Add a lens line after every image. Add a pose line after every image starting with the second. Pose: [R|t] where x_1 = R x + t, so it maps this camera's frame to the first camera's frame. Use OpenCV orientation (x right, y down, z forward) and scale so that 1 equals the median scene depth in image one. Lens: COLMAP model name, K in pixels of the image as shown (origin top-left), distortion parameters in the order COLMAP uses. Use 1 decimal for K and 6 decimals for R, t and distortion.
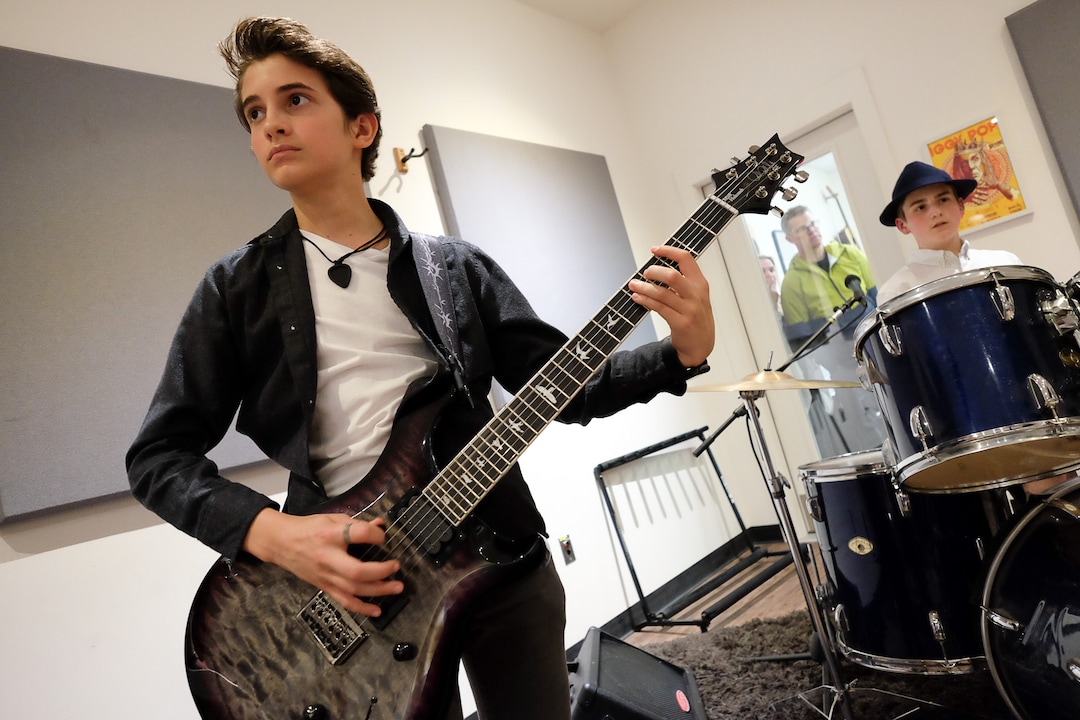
lens RADIAL K [[685.9, 0, 548.1], [0, 685.9, 355.5], [0, 0, 1]] dist [0.003701, 0.002056]
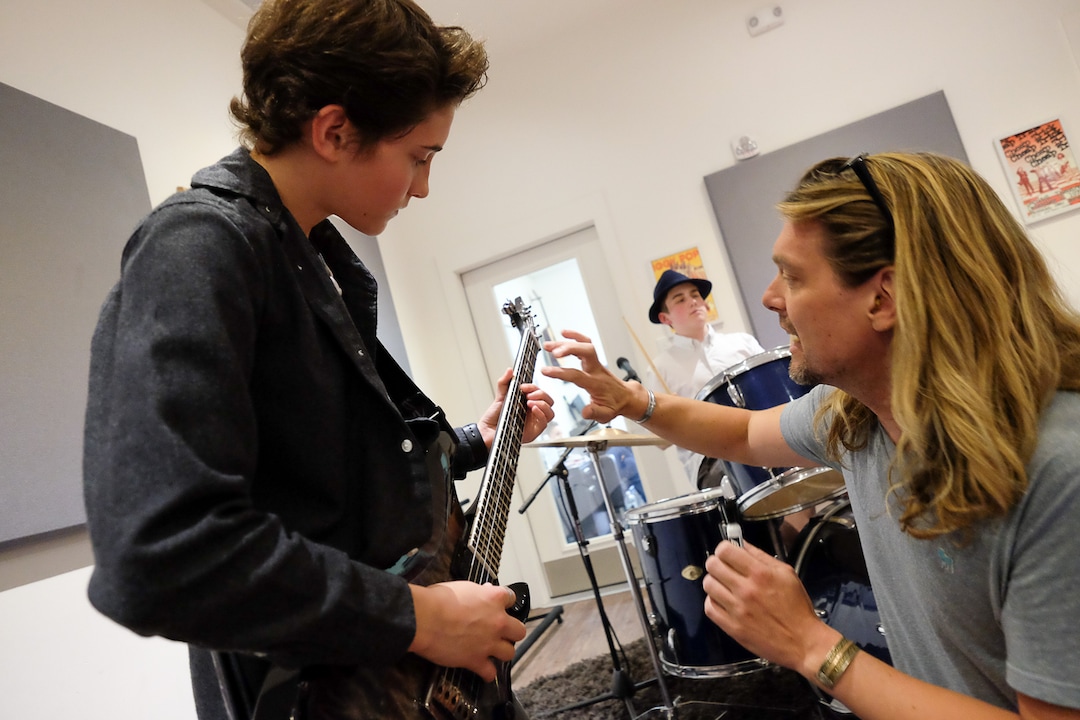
lens RADIAL K [[685.9, 0, 548.1], [0, 685.9, 355.5], [0, 0, 1]] dist [0.003701, 0.002056]
pose [[0.891572, 0.070139, 0.447415, -0.210539], [-0.009422, 0.990593, -0.136513, 0.043829], [-0.452781, 0.117496, 0.883846, 0.009021]]
